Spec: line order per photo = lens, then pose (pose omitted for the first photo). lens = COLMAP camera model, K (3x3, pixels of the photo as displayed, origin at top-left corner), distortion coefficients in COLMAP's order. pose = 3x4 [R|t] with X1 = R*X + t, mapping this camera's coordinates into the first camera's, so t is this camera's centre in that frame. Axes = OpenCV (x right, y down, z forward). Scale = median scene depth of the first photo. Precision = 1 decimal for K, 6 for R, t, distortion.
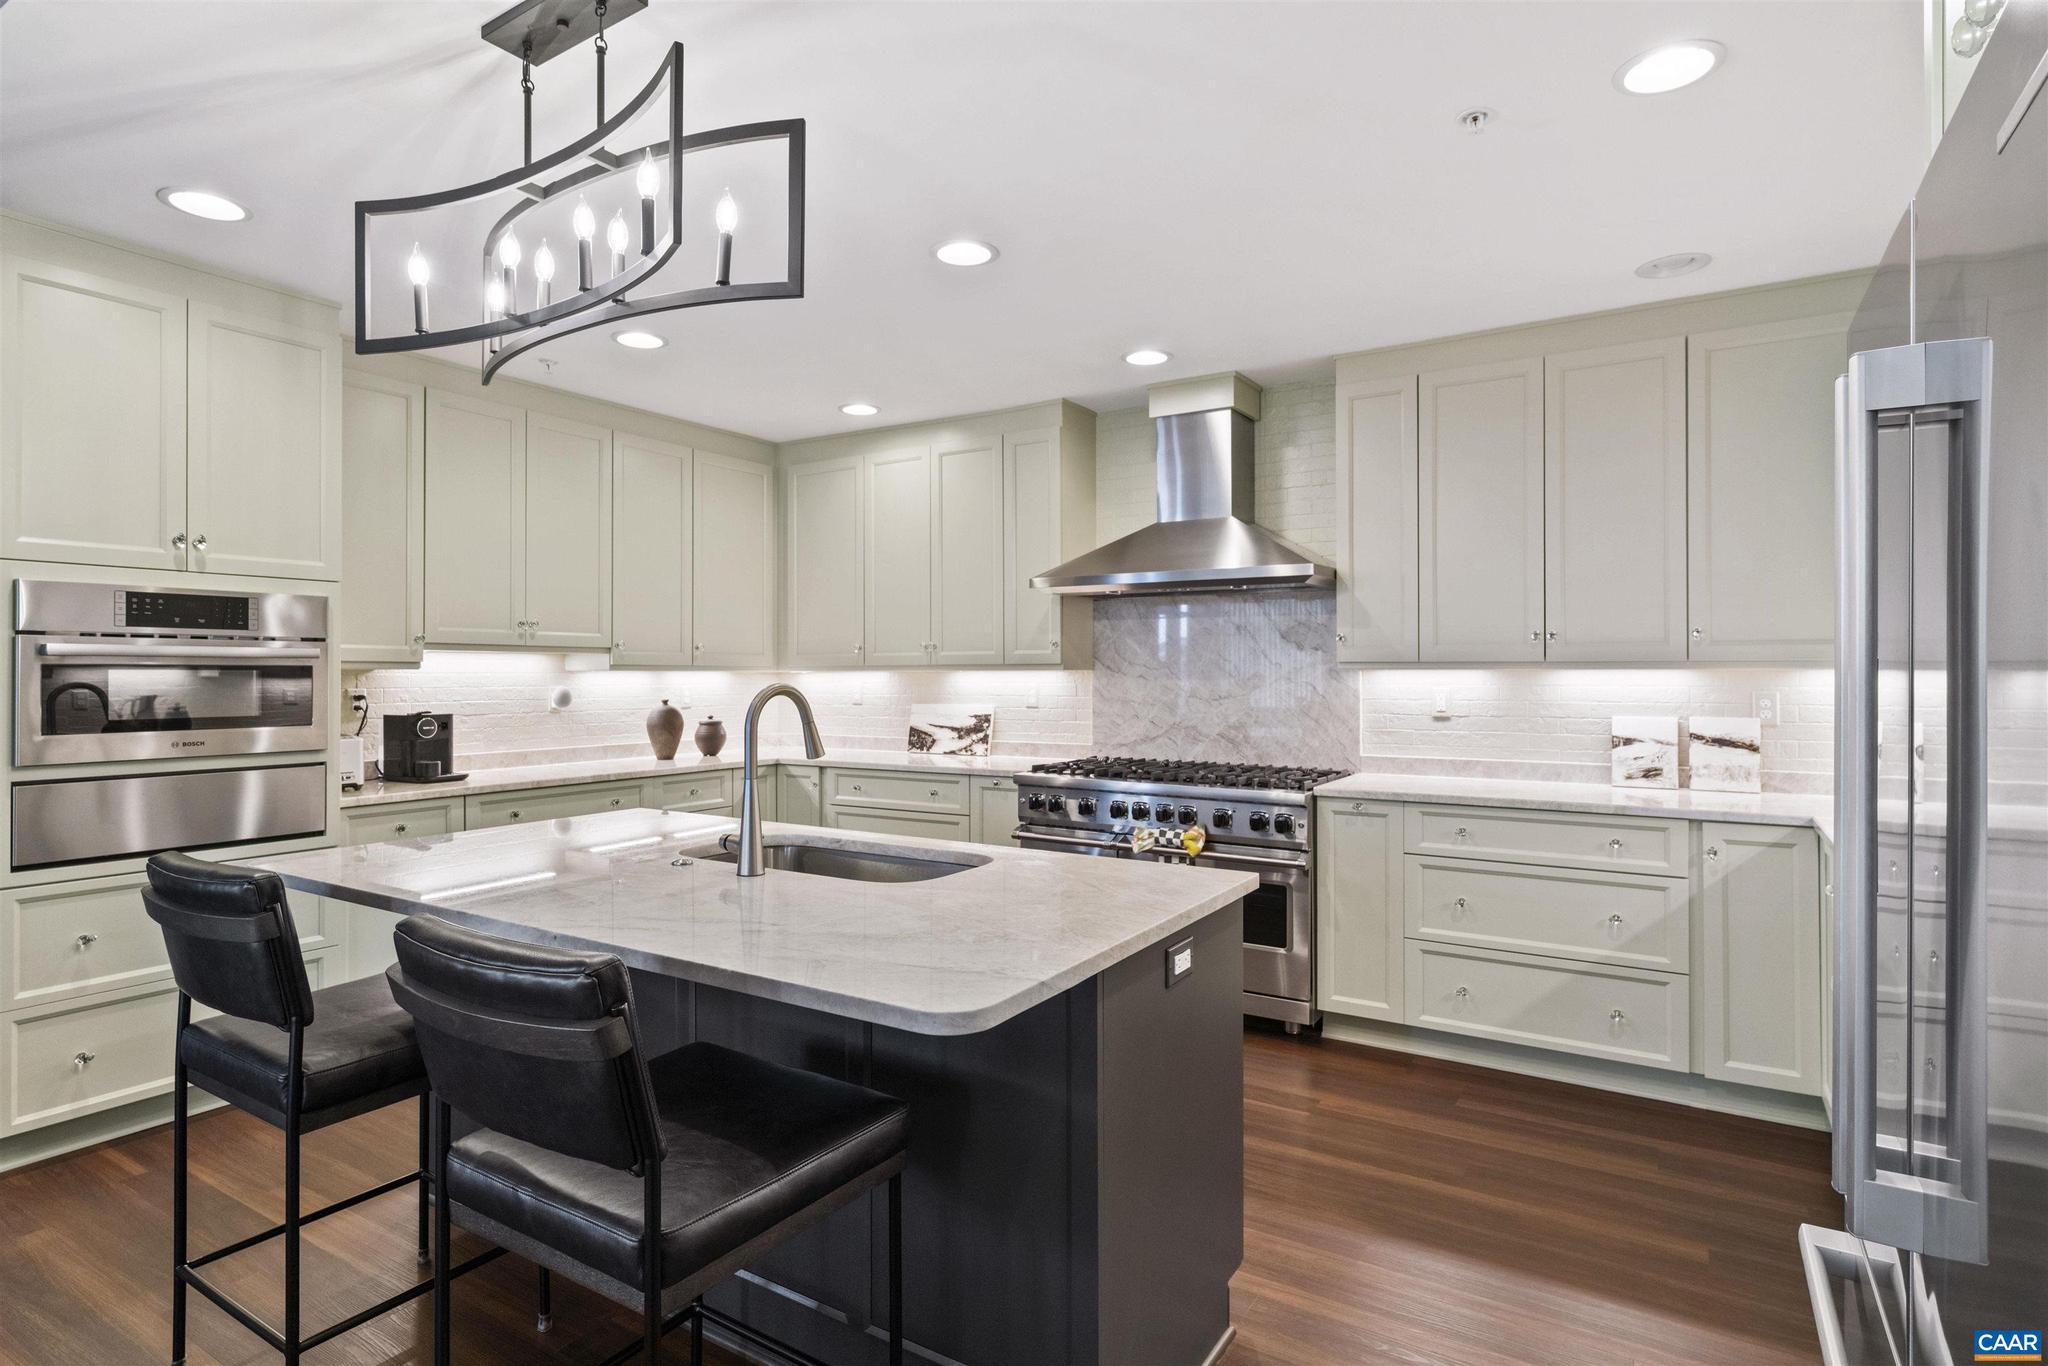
lens RADIAL K [[1057.7, 0, 1036.3], [0, 1057.7, 678.0], [0, 0, 1]] dist [0.002897, -0.001935]
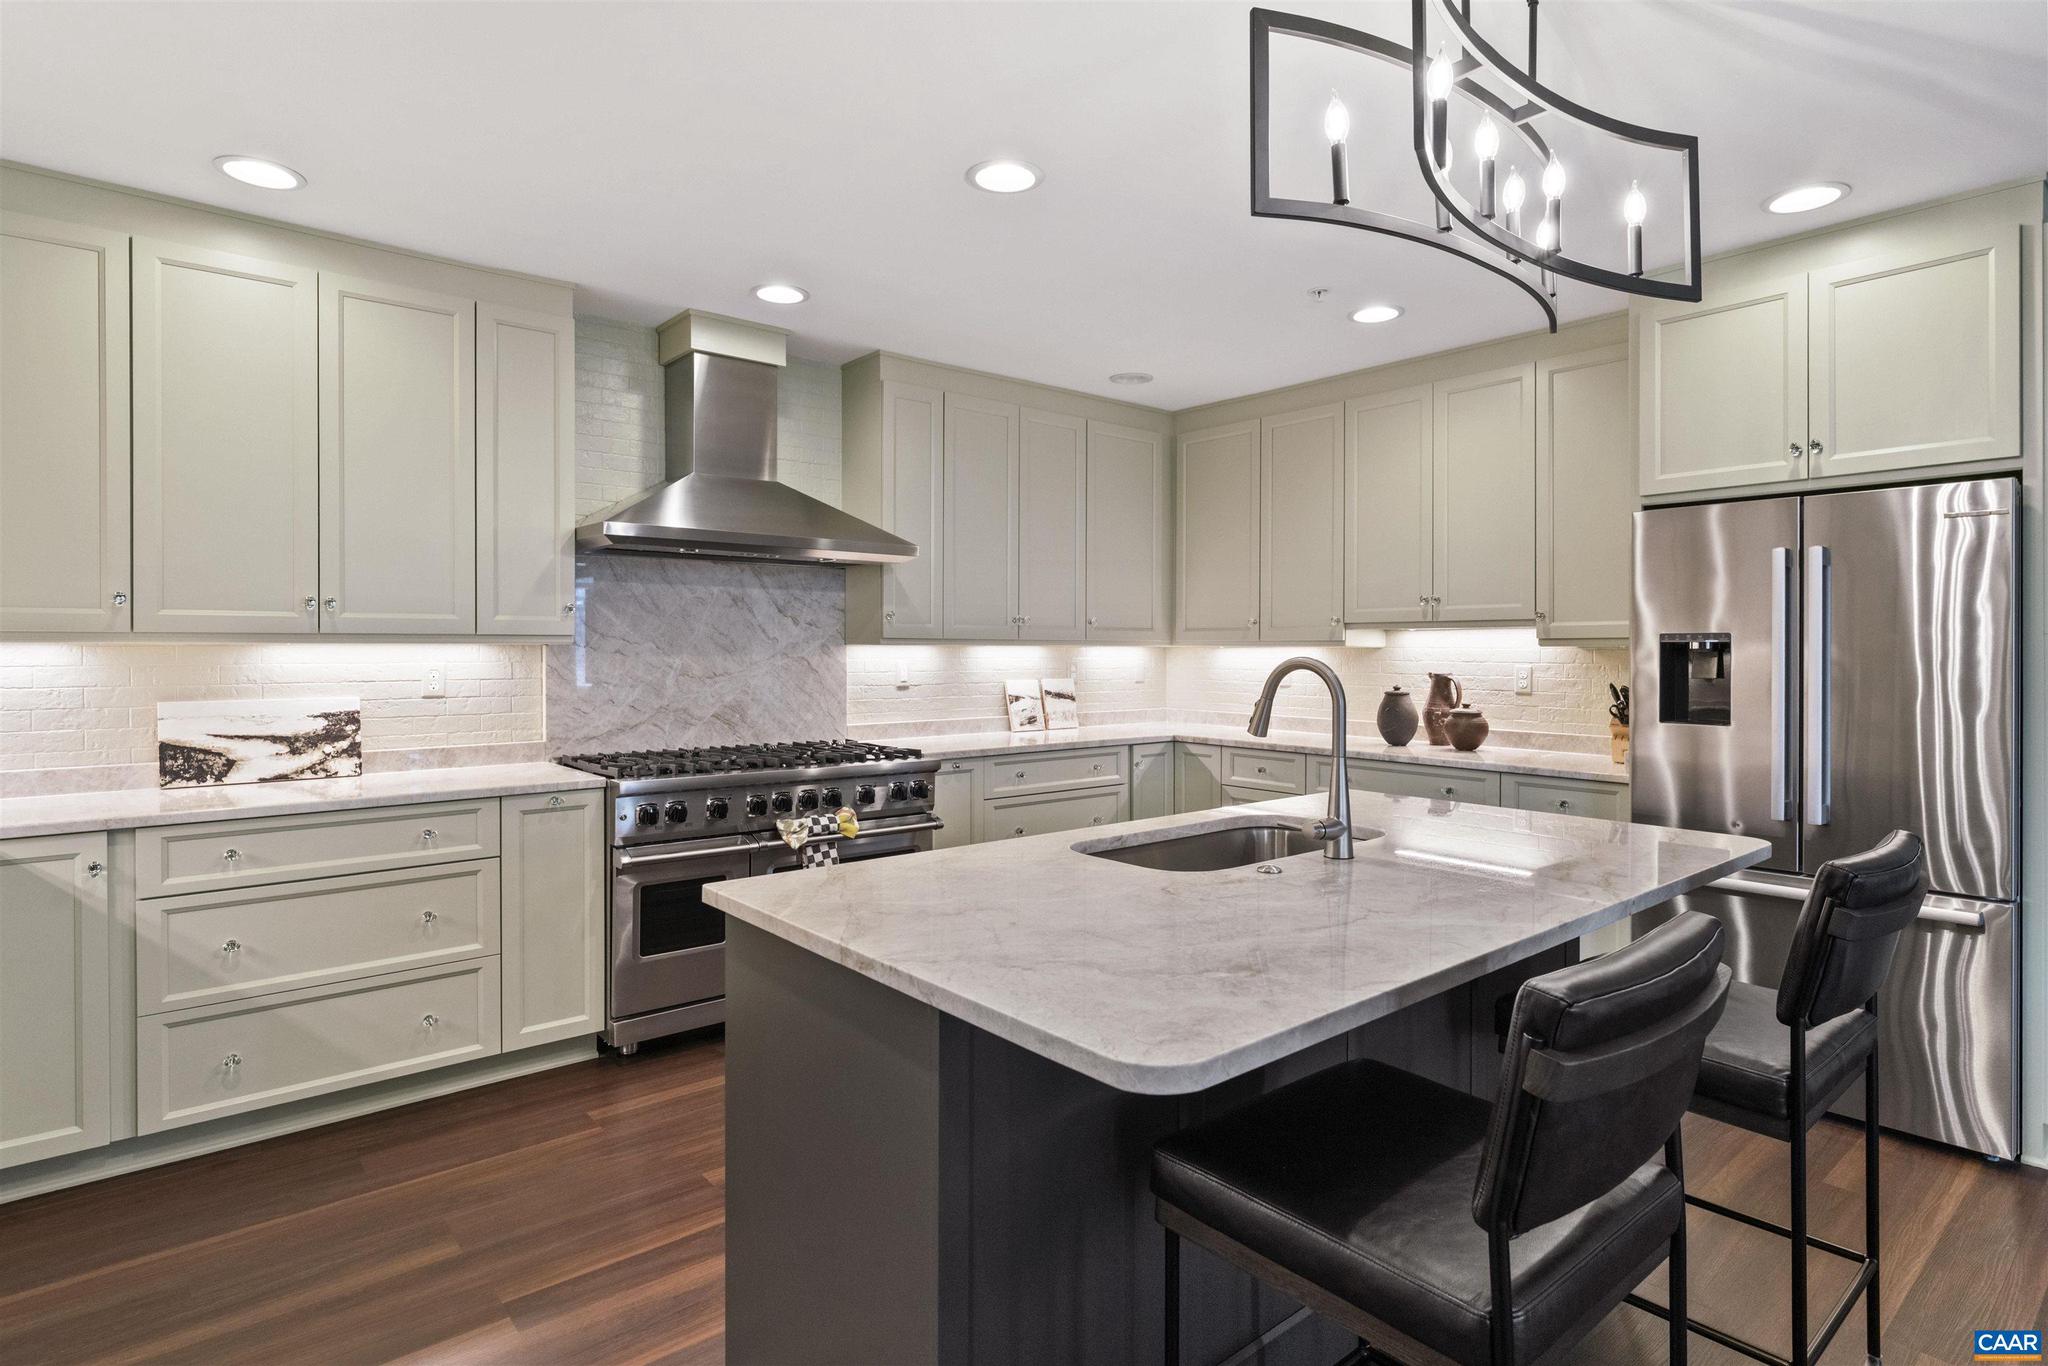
lens RADIAL K [[1057.7, 0, 1055.4], [0, 1057.7, 644.5], [0, 0, 1]] dist [0.002897, -0.001935]
pose [[0.294608, 0.004170, 0.955609, -0.600388], [0.002410, 0.999984, -0.005107, -0.002069], [-0.955615, 0.003808, 0.294593, 0.451447]]
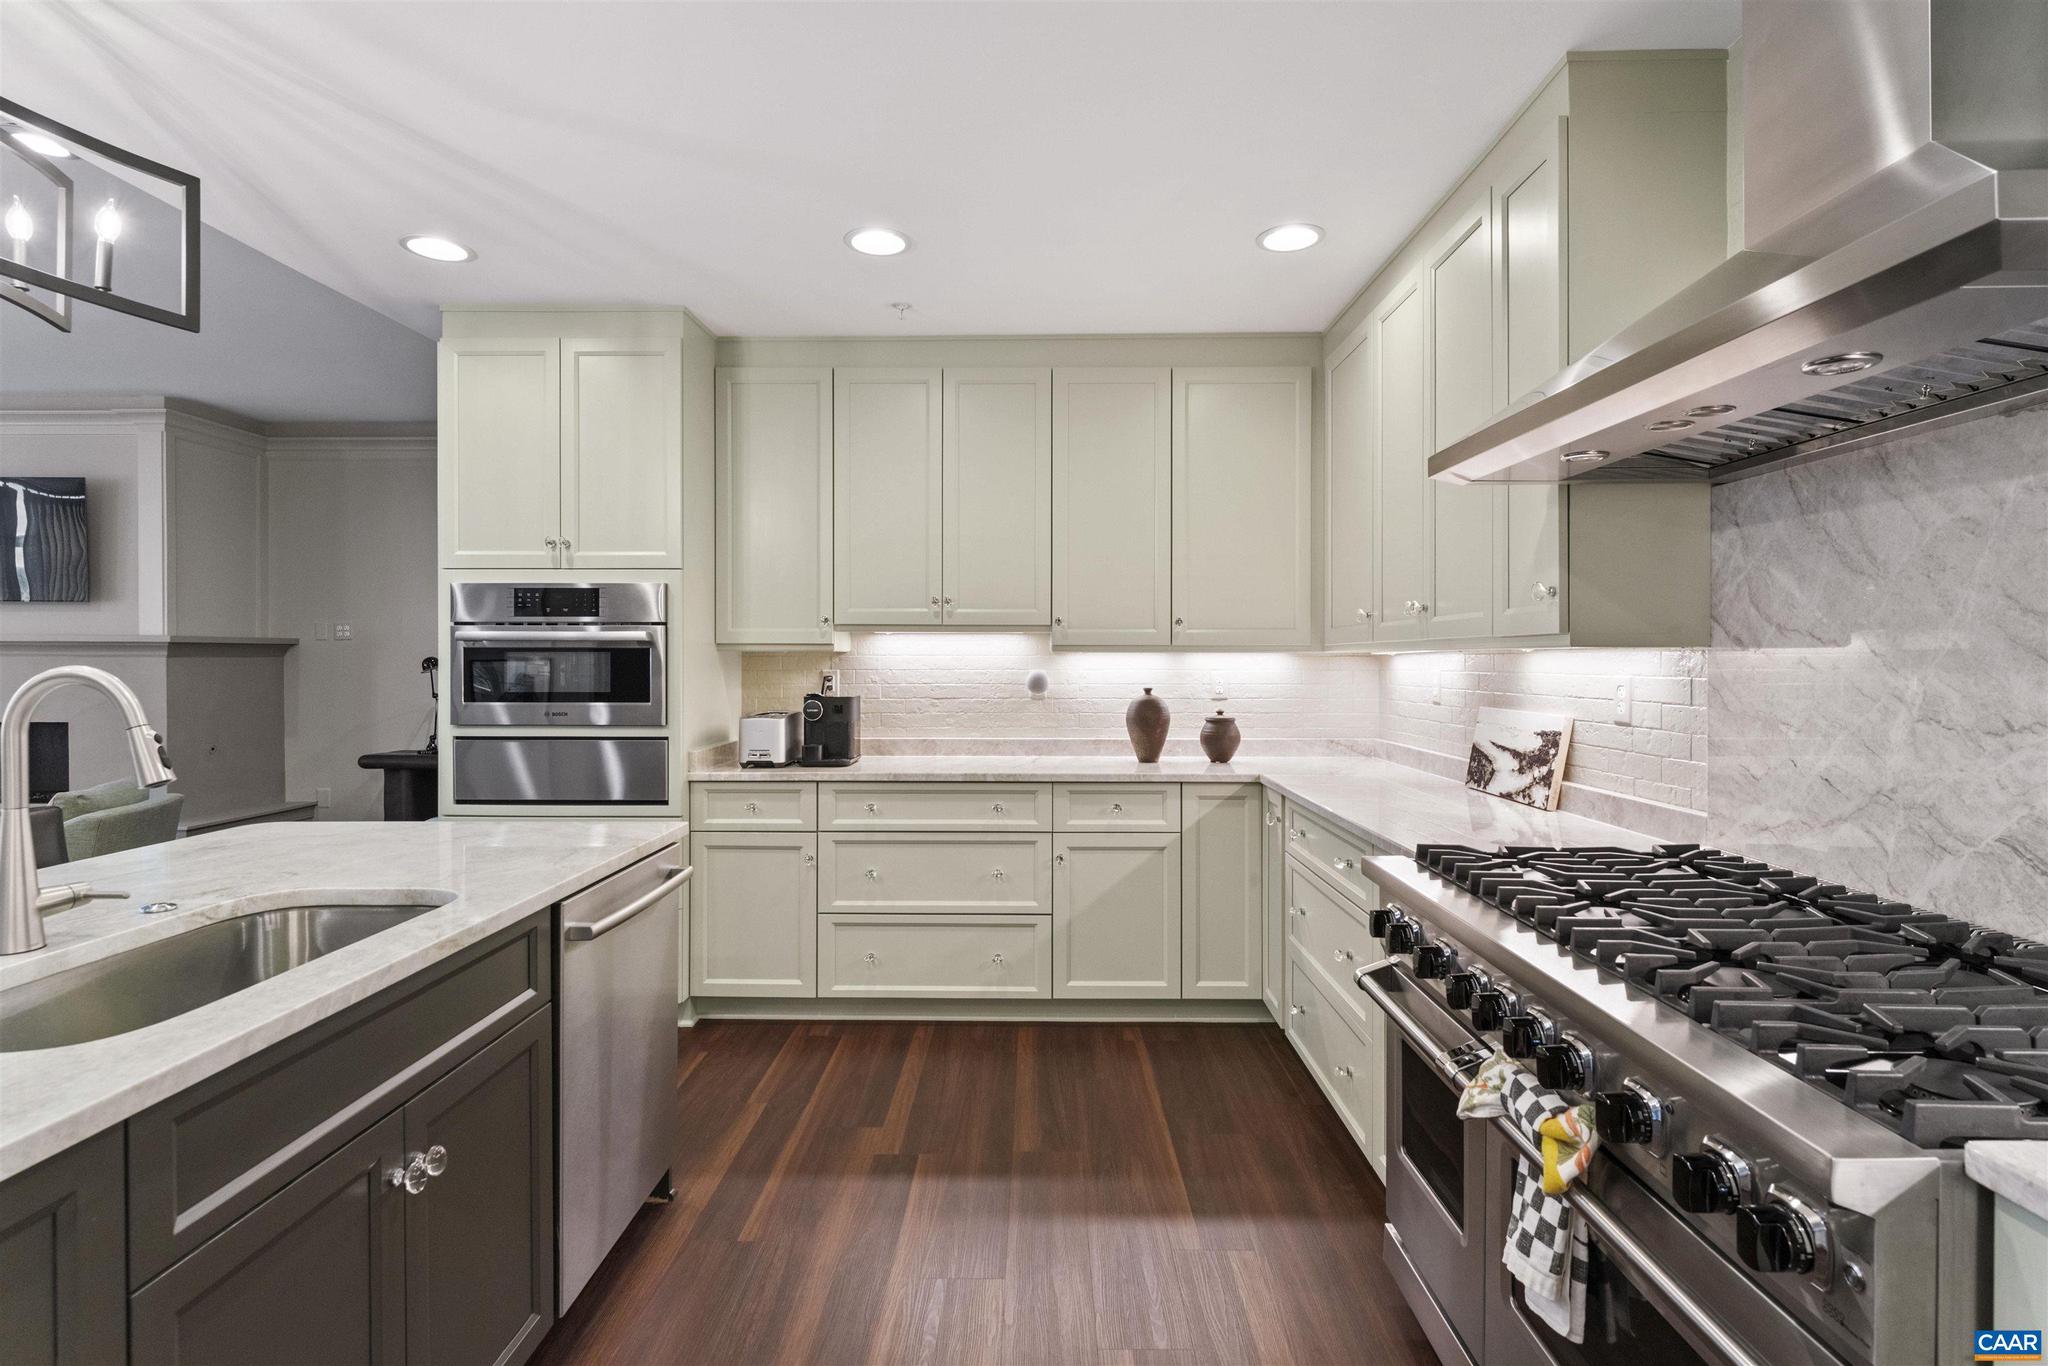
lens RADIAL K [[1005.1, 0, 1032.7], [0, 1005.1, 662.5], [0, 0, 1]] dist [0.017893, -0.000090]
pose [[0.505271, 0.004538, -0.862949, 0.289697], [-0.005219, 0.999984, 0.002203, -0.000337], [0.862945, 0.003390, 0.505287, 0.580918]]
